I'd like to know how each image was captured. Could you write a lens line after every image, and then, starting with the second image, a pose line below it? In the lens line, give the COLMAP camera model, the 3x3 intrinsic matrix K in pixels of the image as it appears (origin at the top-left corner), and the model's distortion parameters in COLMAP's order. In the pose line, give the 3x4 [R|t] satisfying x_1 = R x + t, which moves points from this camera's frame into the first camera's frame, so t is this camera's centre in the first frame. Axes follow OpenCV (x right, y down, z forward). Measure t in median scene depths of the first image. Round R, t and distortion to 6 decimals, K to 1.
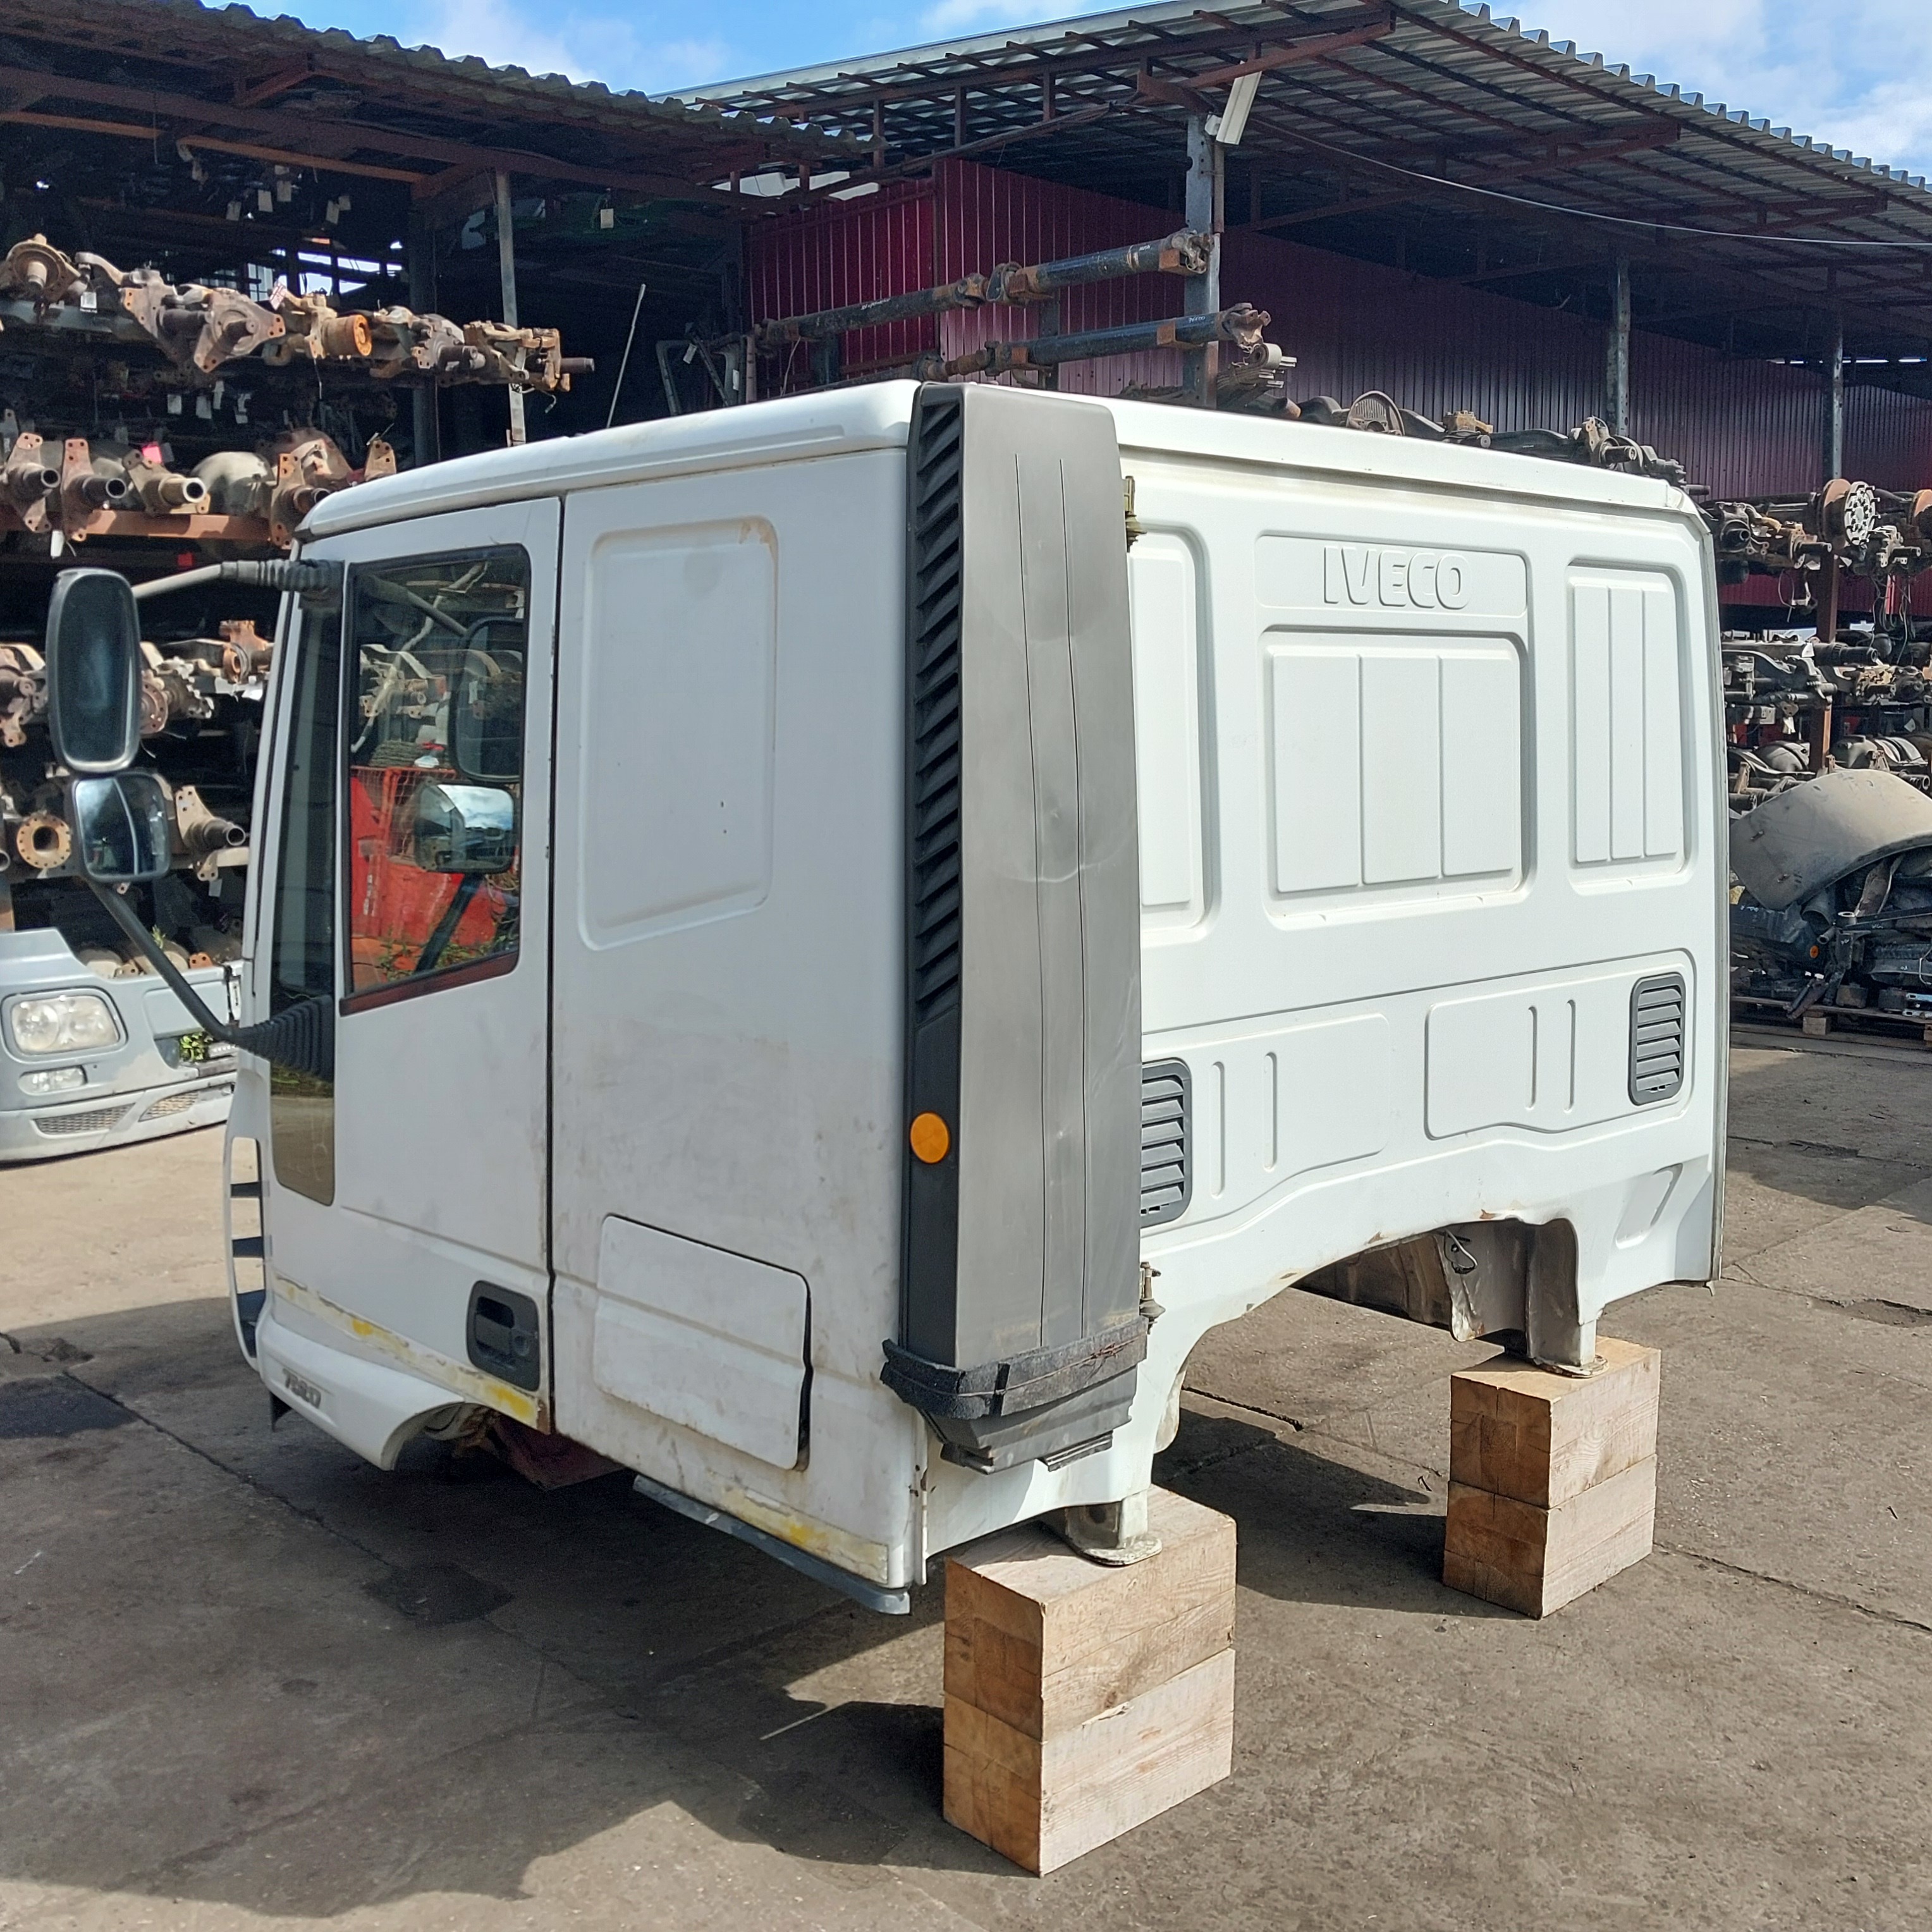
lens RADIAL K [[2019.7, 0, 966.0], [0, 2019.7, 966.0], [0, 0, 1]] dist [-0.010130, 0.050834]
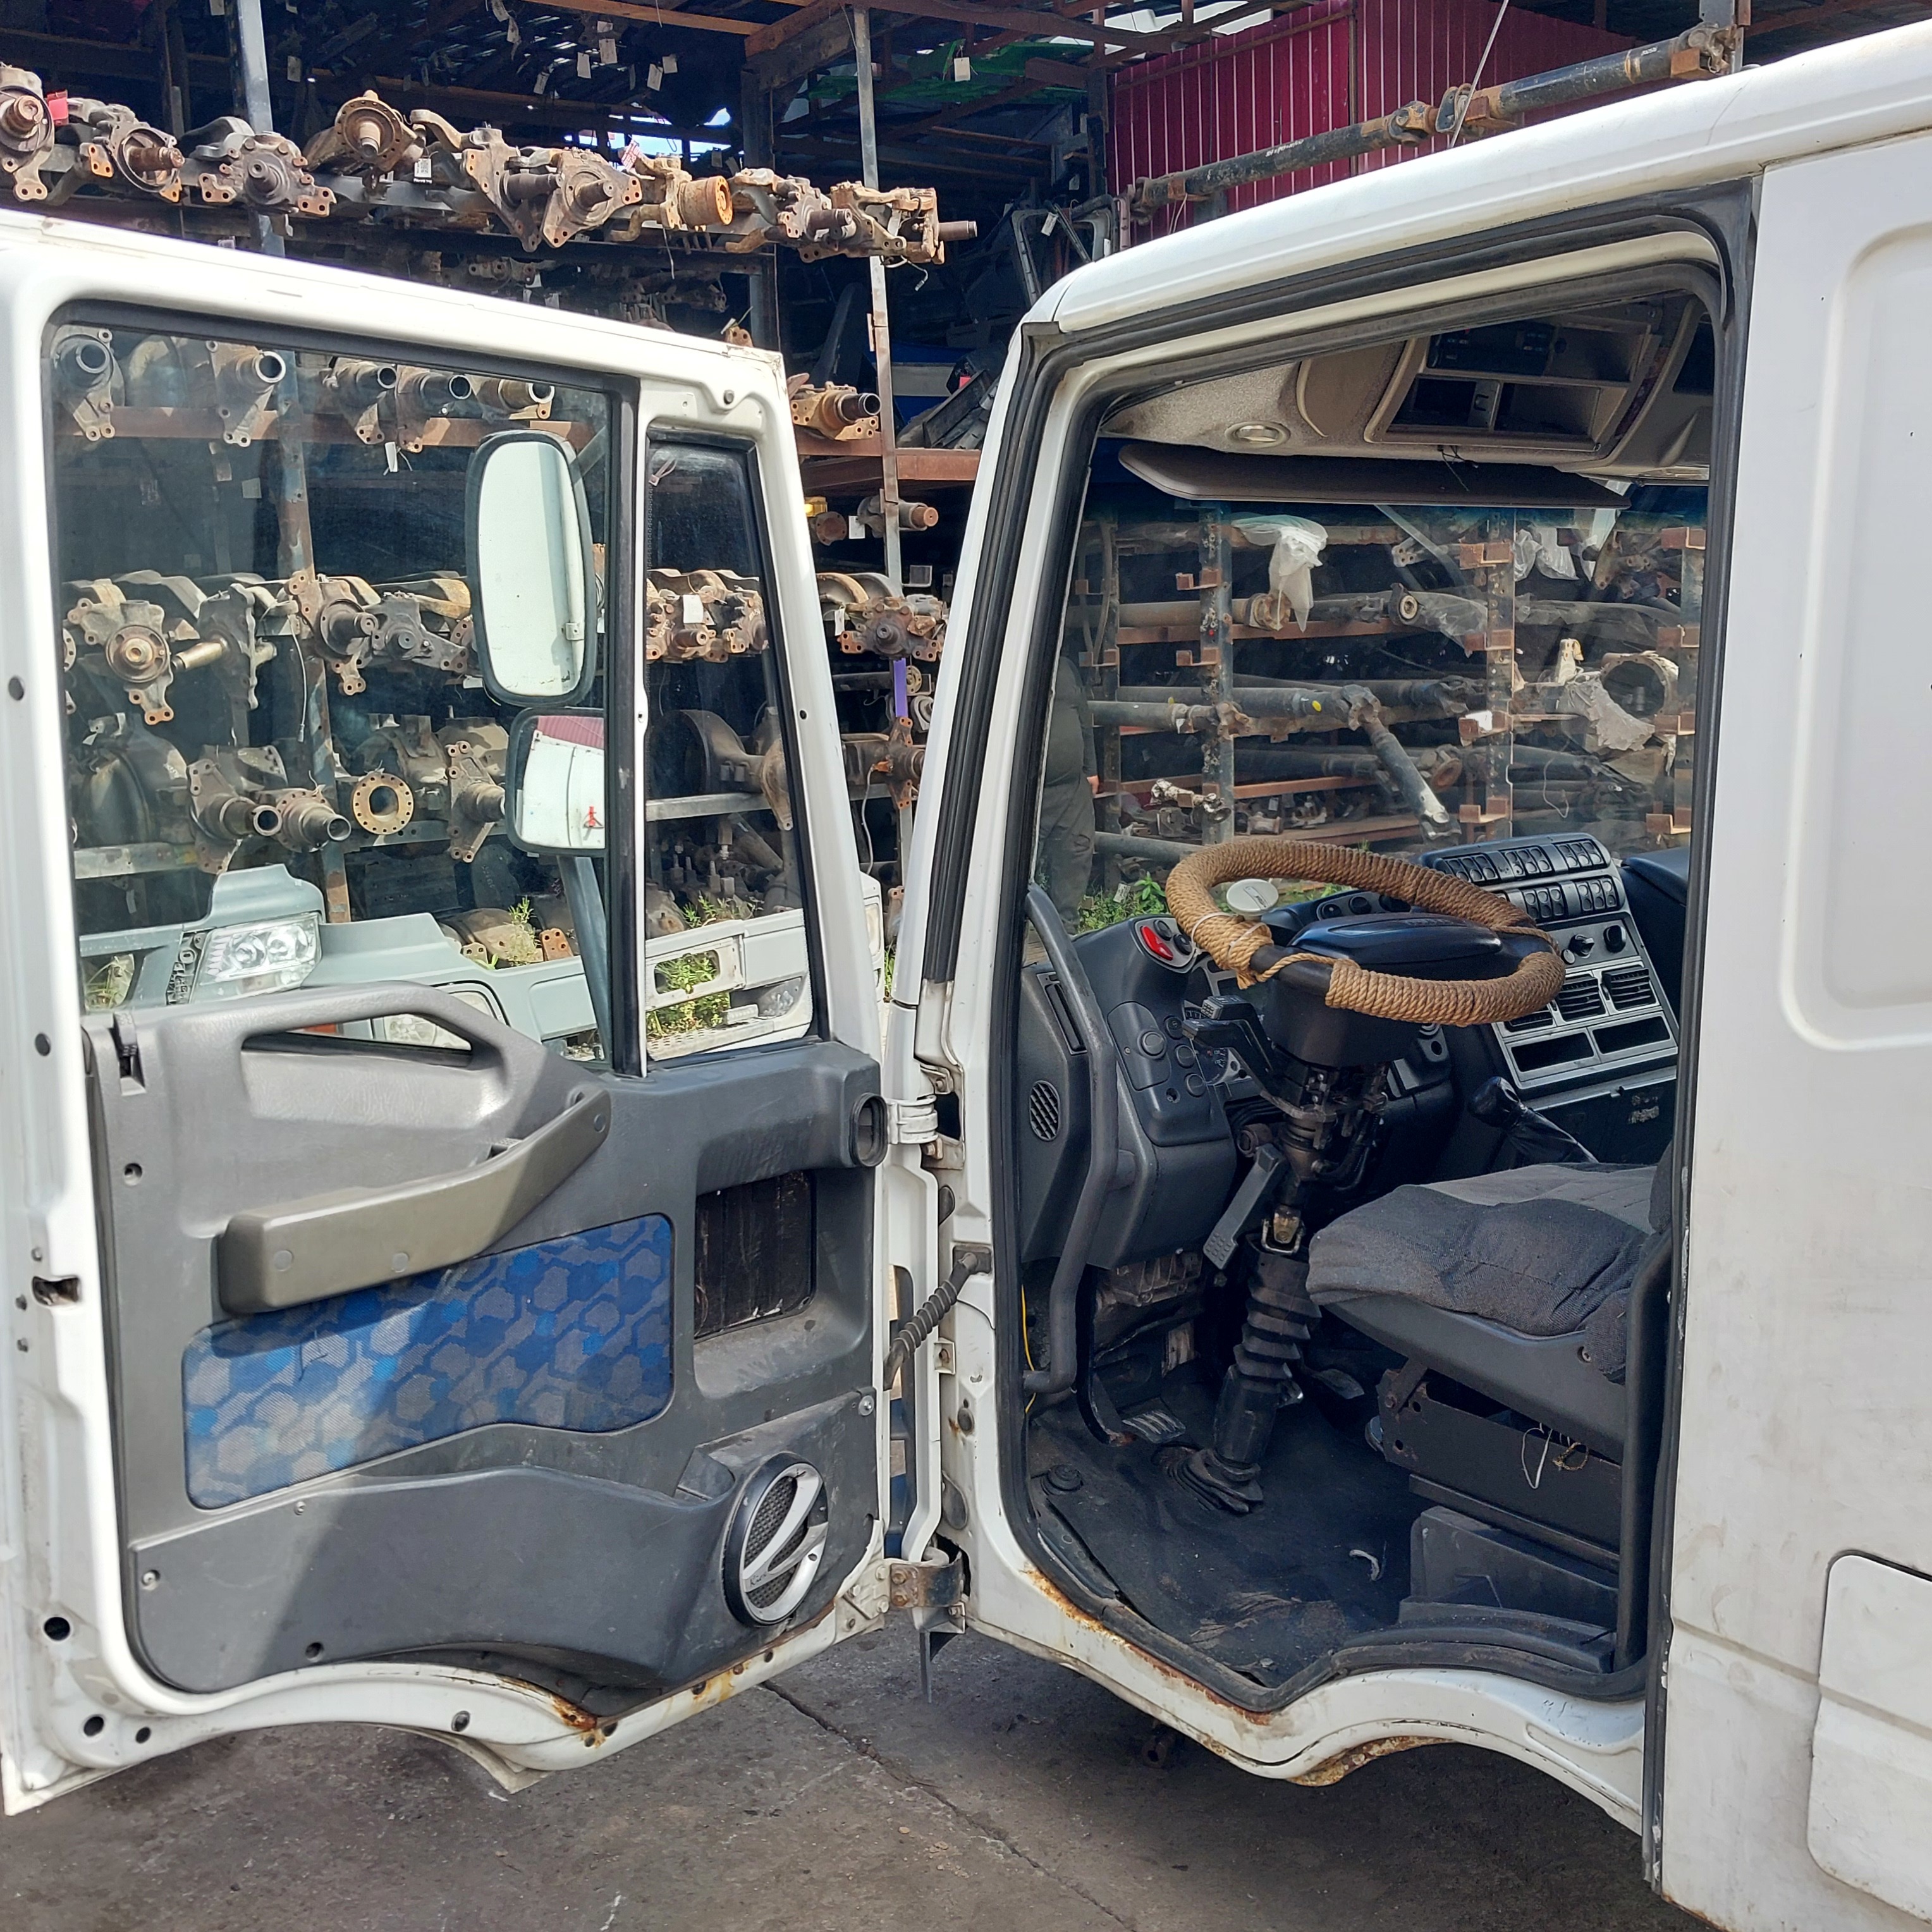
lens RADIAL K [[2064.0, 0, 966.0], [0, 2064.0, 966.0], [0, 0, 1]] dist [0.003220, 0.003895]
pose [[0.994178, -0.008583, -0.107404, -0.109357], [0.011853, 0.999484, 0.029848, -0.015084], [0.107093, -0.030947, 0.993767, 0.140175]]
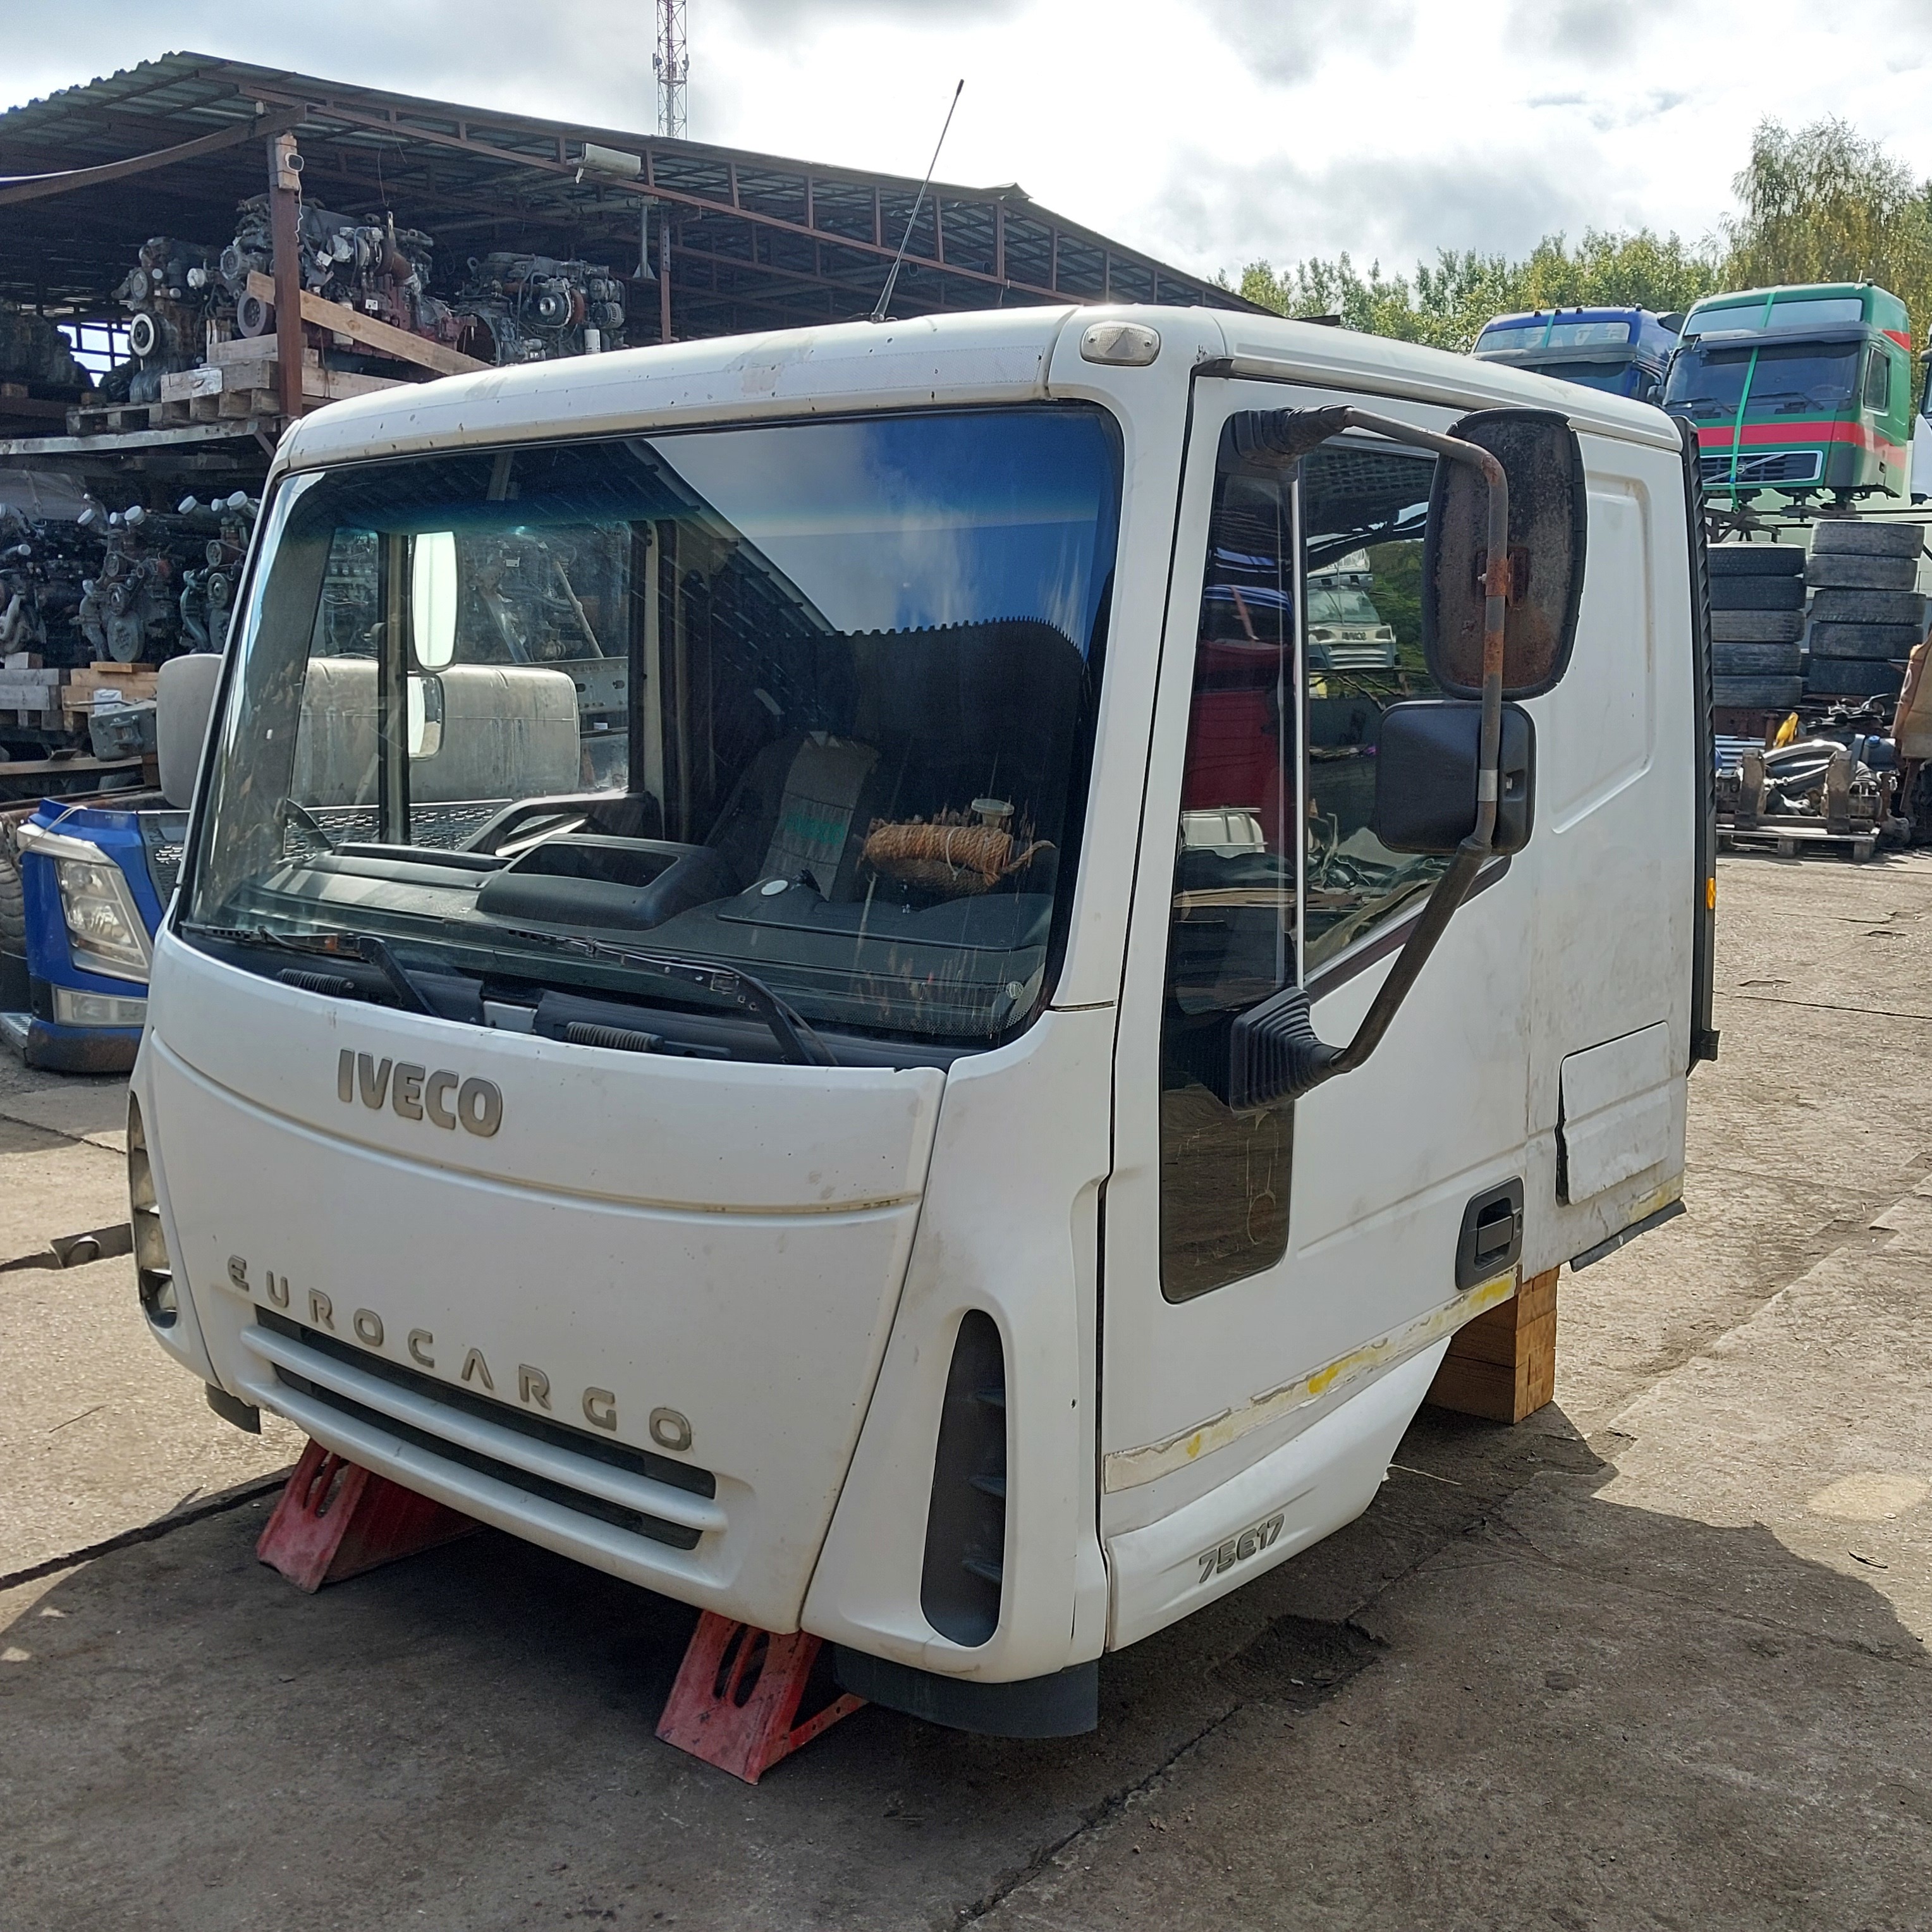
lens RADIAL K [[2001.5, 0, 966.0], [0, 2001.5, 966.0], [0, 0, 1]] dist [0.038269, -0.009079]
pose [[-0.124652, -0.140122, 0.982256, -0.401315], [0.132469, 0.978765, 0.156435, -0.050893], [-0.983318, 0.149618, -0.103443, 0.454147]]
